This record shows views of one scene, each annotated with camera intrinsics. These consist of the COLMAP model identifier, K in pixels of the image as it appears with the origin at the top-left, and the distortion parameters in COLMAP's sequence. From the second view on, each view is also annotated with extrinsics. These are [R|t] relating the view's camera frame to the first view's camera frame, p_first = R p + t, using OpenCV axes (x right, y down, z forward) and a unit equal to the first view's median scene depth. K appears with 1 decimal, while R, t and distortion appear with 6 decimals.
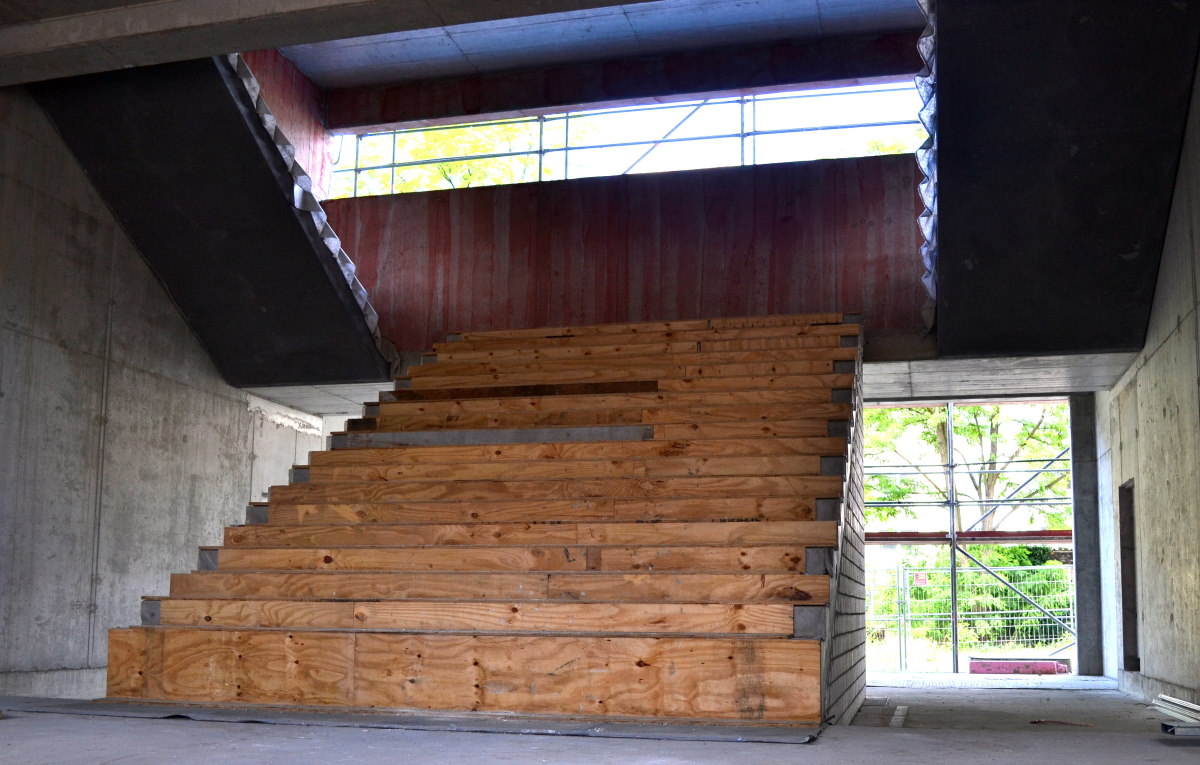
lens RADIAL K [[1201.4, 0, 601.3], [0, 1201.4, 469.5], [0, 0, 1]] dist [-0.080699, -0.005029]
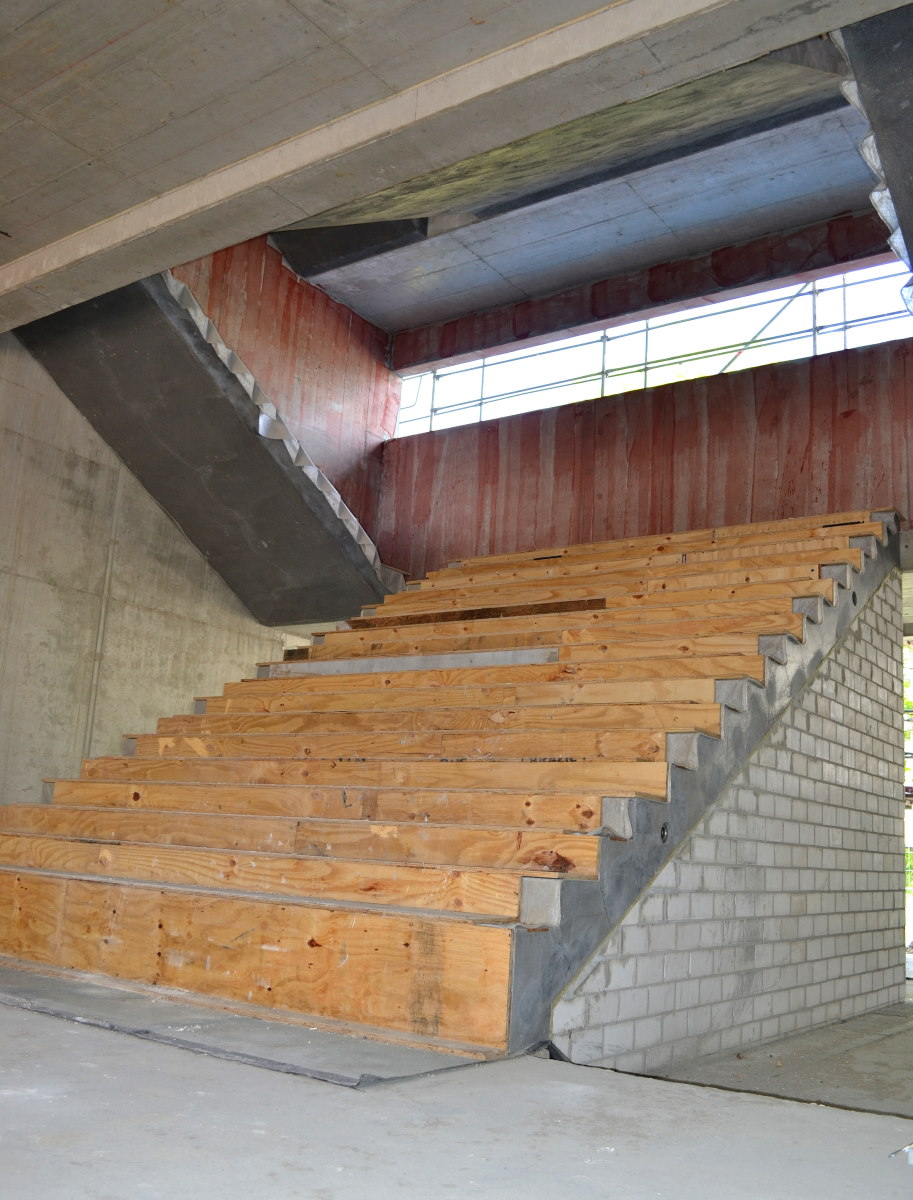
lens RADIAL K [[1143.5, 0, 456.5], [0, 1143.5, 600.0], [0, 0, 1]] dist [-0.079268, 0.003389]
pose [[0.930986, -0.033936, -0.363473, 0.238324], [-0.005759, 0.994180, -0.107573, 0.014232], [0.365008, 0.102243, 0.925373, 0.215197]]
